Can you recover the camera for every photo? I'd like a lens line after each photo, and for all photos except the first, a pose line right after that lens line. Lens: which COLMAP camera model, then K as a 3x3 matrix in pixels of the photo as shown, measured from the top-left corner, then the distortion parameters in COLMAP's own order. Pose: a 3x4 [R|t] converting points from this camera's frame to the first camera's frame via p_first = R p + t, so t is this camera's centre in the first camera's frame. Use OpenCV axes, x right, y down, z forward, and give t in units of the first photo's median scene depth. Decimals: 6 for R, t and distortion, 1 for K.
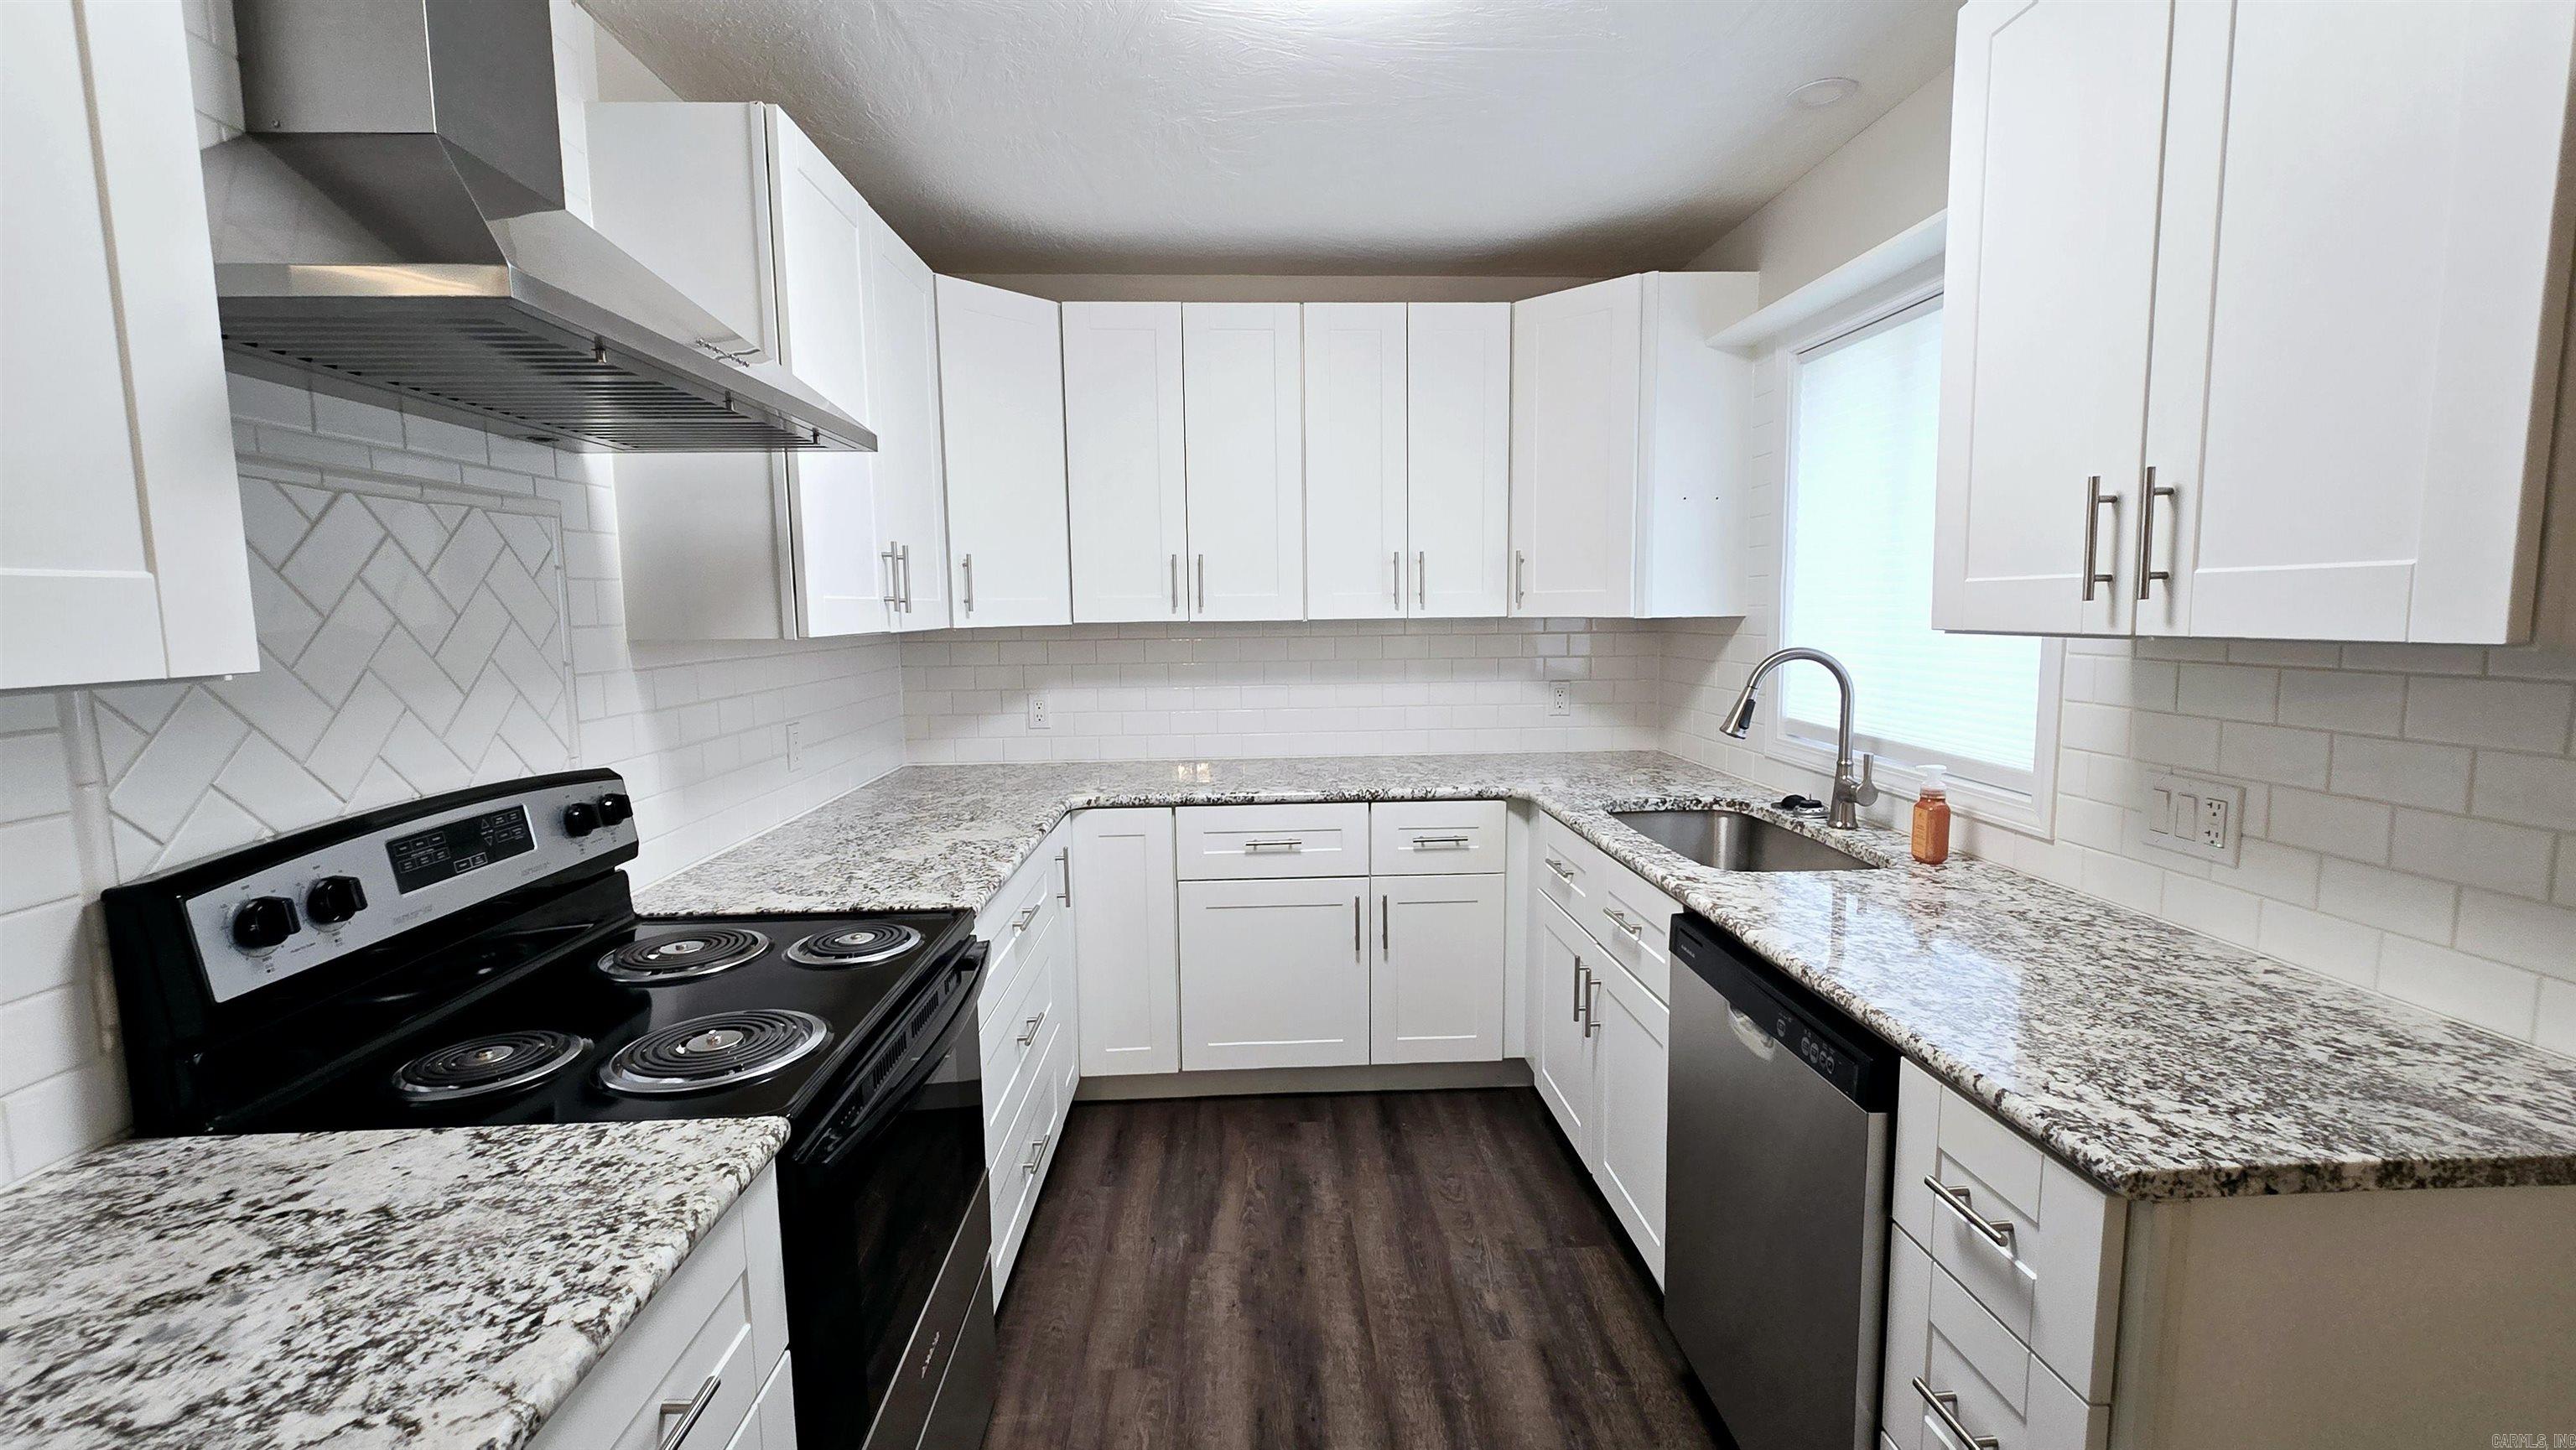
lens RADIAL K [[1052.0, 0, 1286.9], [0, 1052.0, 726.5], [0, 0, 1]] dist [0.001023, -0.002553]
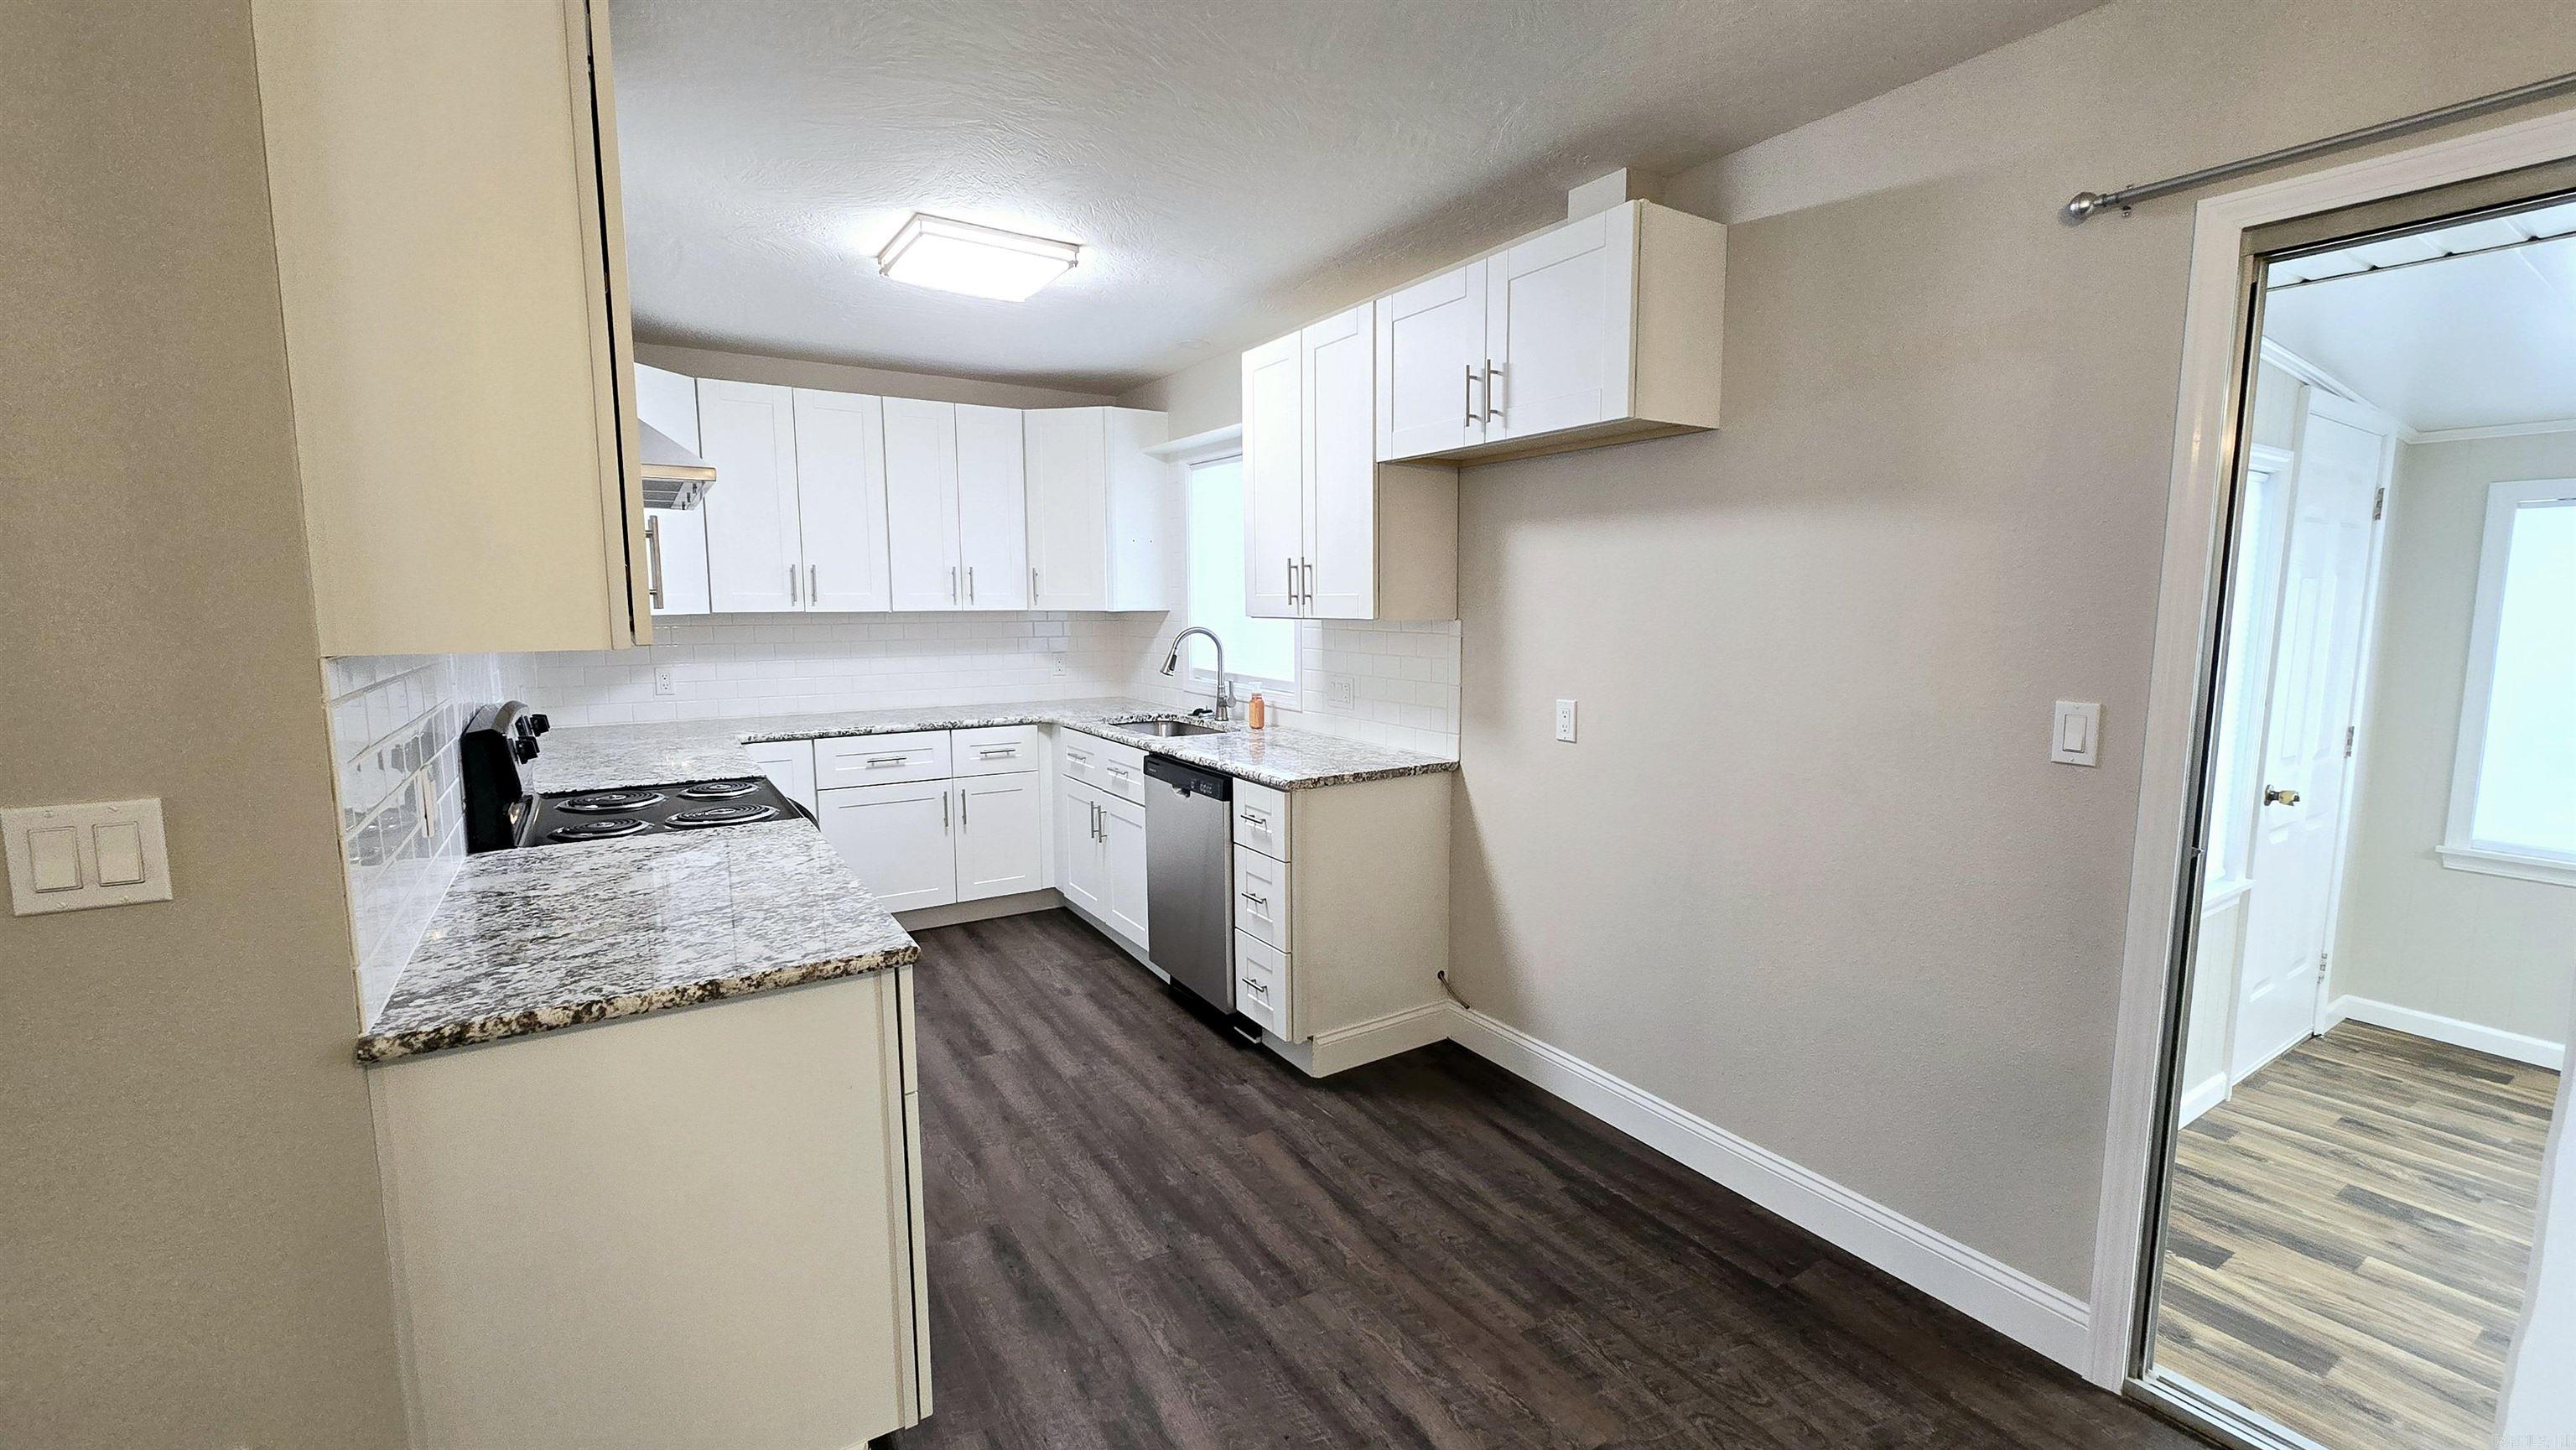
lens RADIAL K [[1052.0, 0, 1290.1], [0, 1052.0, 721.3], [0, 0, 1]] dist [0.001023, -0.002553]
pose [[0.865865, -0.046147, 0.498145, -0.357491], [0.046025, 0.998862, 0.012533, 0.087673], [-0.498156, 0.012075, 0.867003, -0.810941]]
